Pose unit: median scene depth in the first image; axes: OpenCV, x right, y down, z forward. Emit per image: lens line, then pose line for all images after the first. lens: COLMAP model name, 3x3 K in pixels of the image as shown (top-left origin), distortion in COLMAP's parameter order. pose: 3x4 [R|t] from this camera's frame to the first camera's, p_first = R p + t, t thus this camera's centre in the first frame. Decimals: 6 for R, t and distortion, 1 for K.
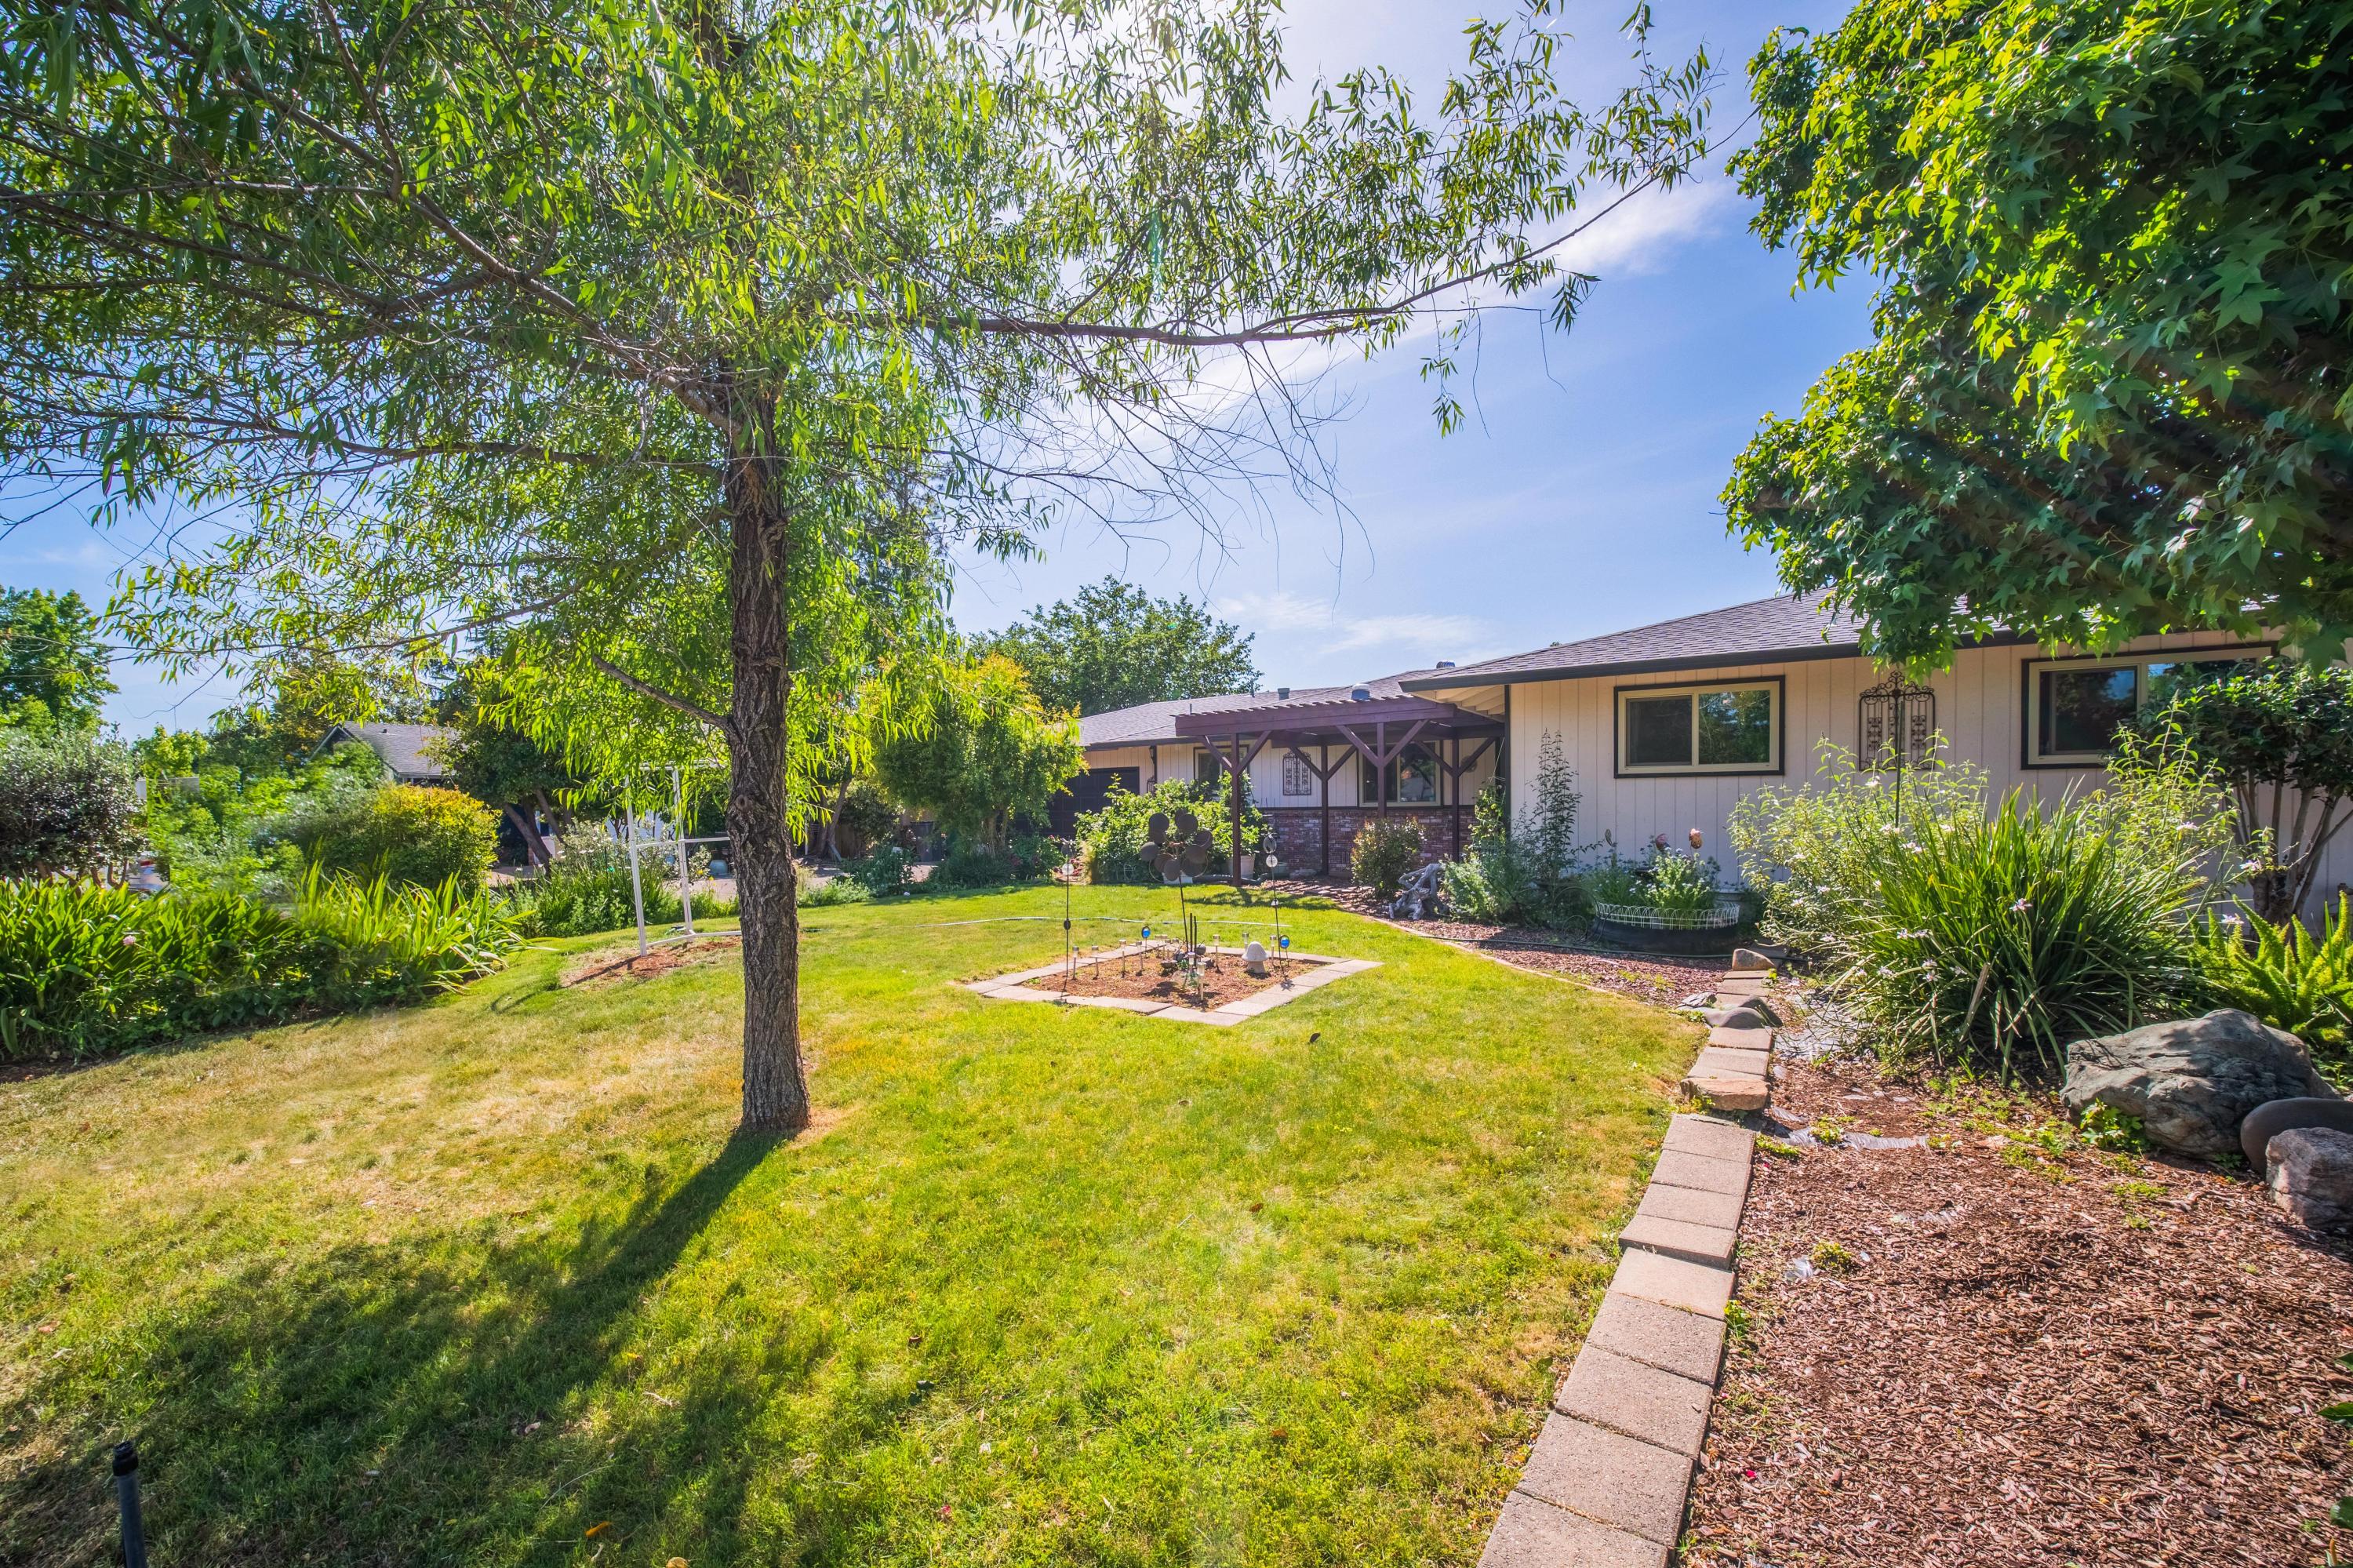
lens RADIAL K [[938.8, 0, 1187.6], [0, 938.8, 791.5], [0, 0, 1]] dist [0.001015, -0.000497]
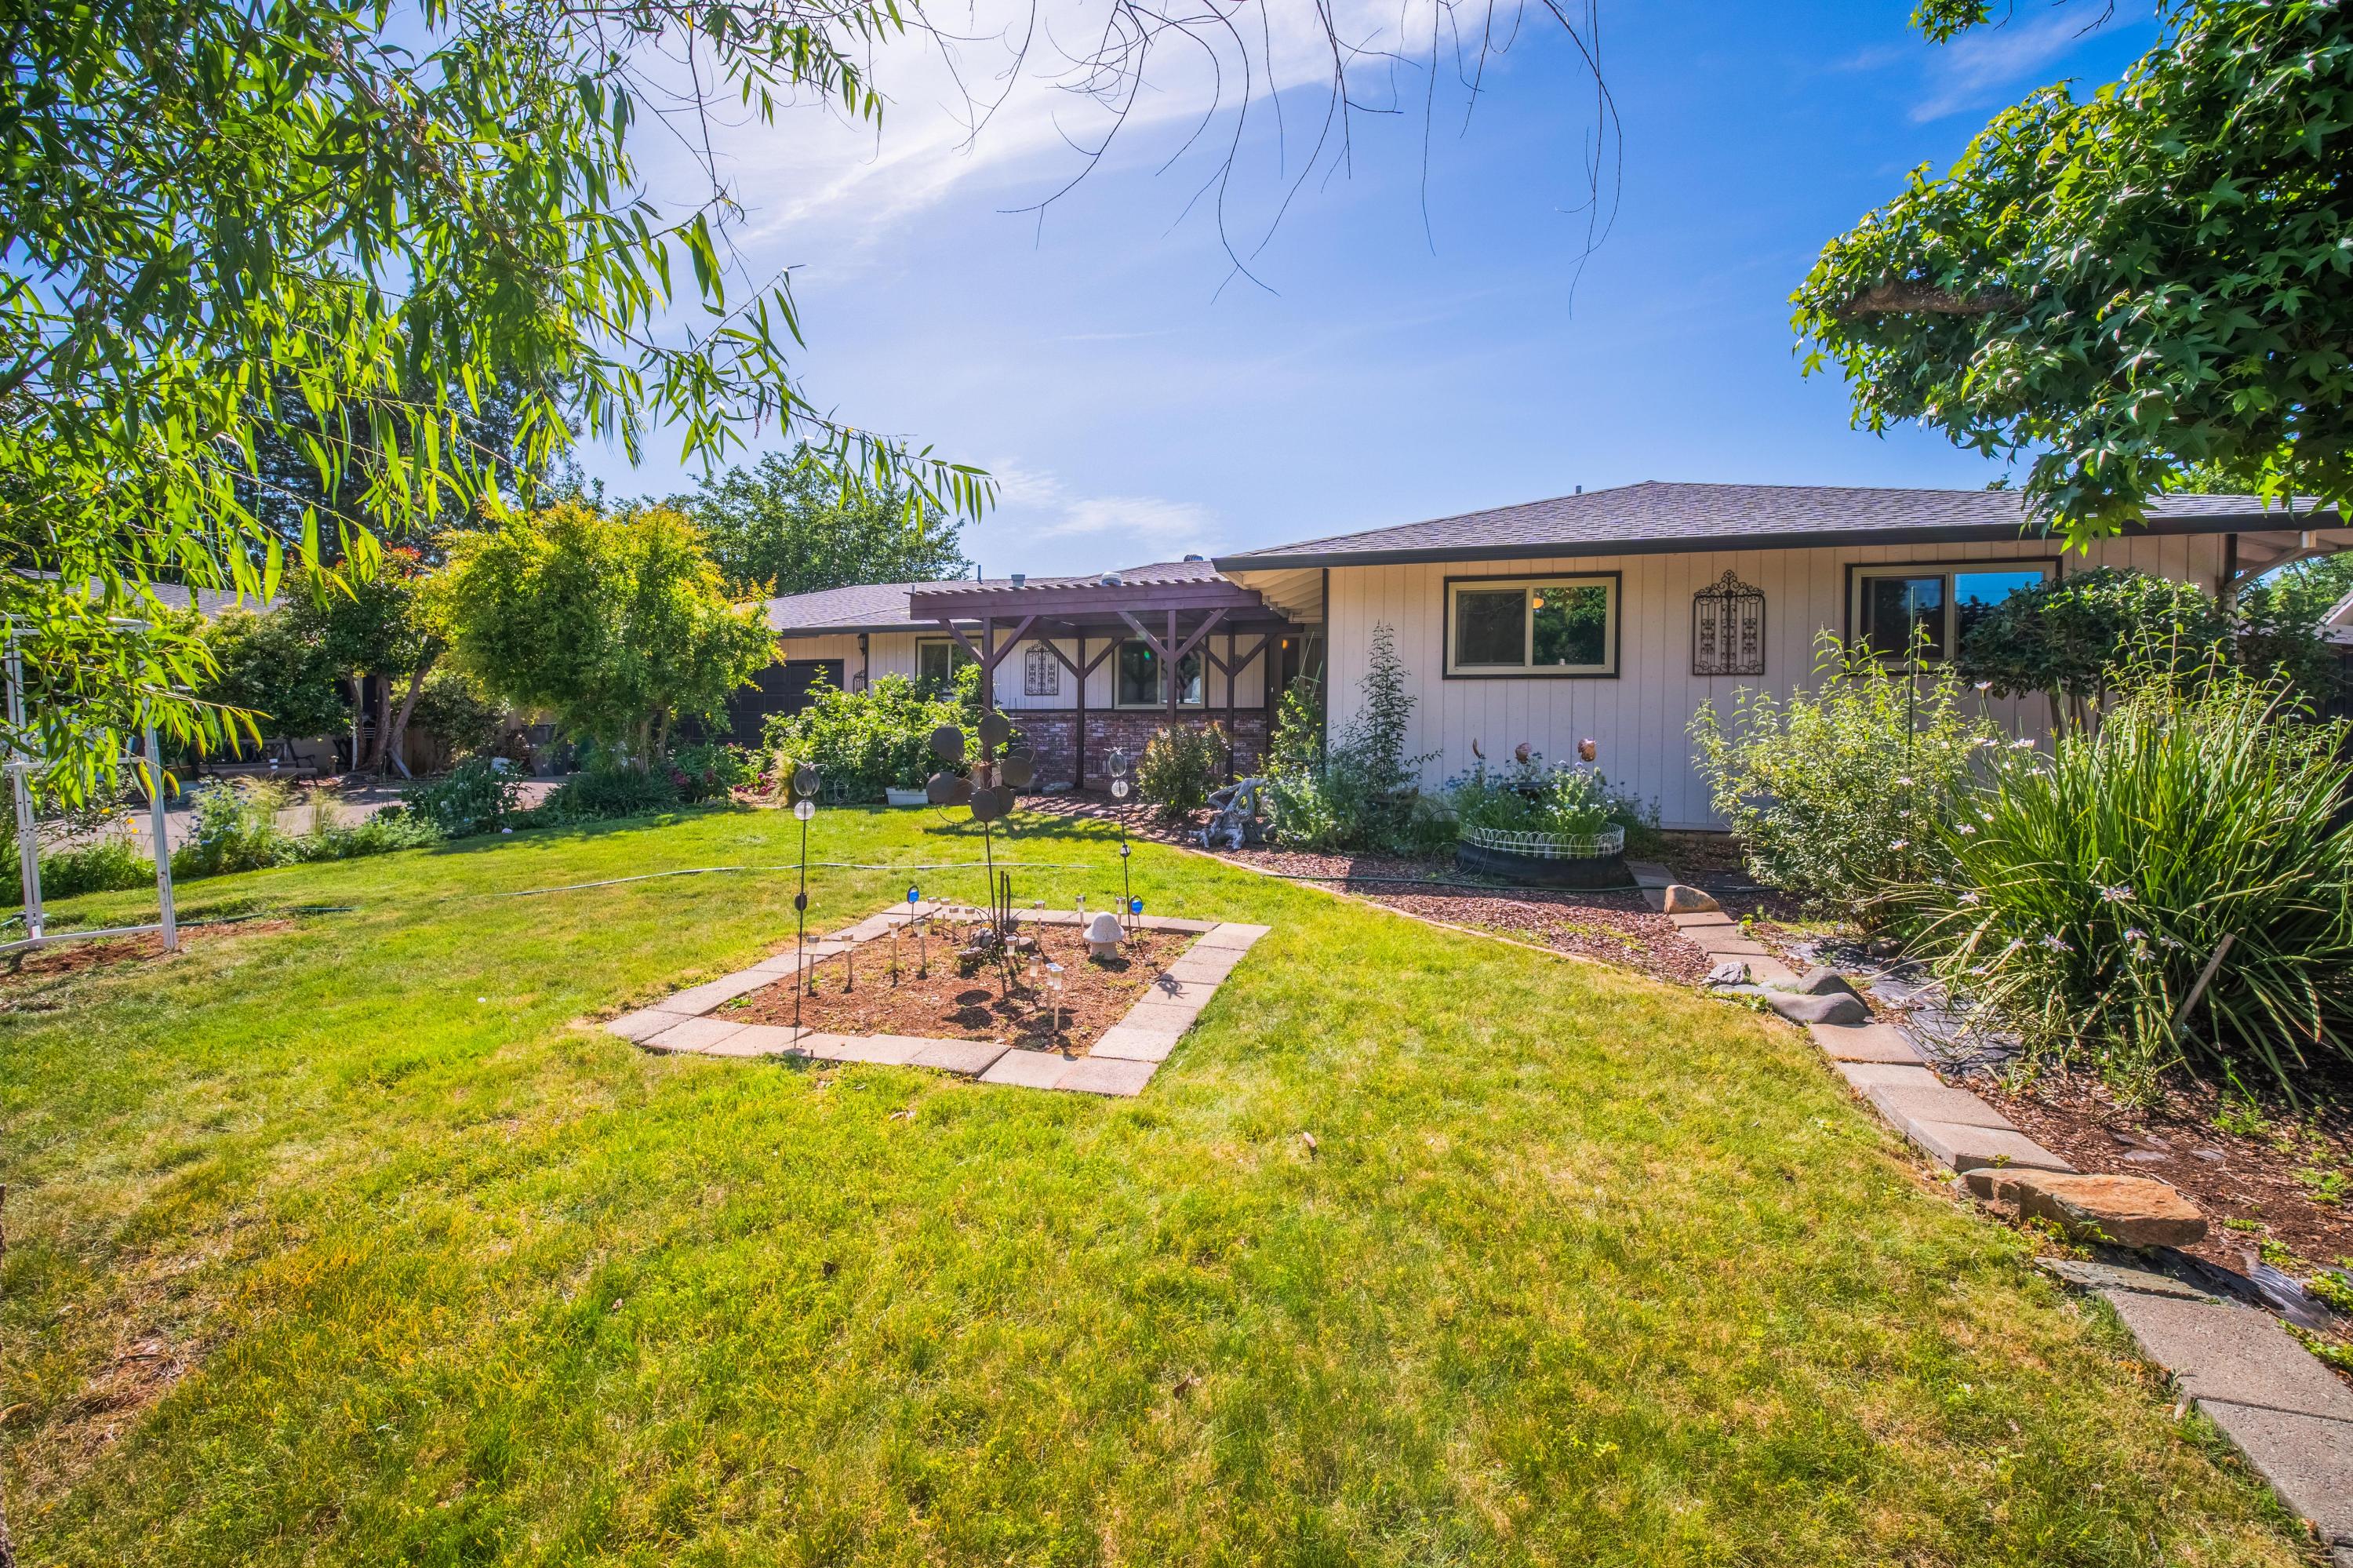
lens RADIAL K [[938.8, 0, 1179.4], [0, 938.8, 651.5], [0, 0, 1]] dist [0.001015, -0.000497]
pose [[0.949138, 0.025388, 0.313836, -0.052424], [-0.011663, 0.998895, -0.045535, 0.002552], [-0.314645, 0.039558, 0.948385, 0.197127]]
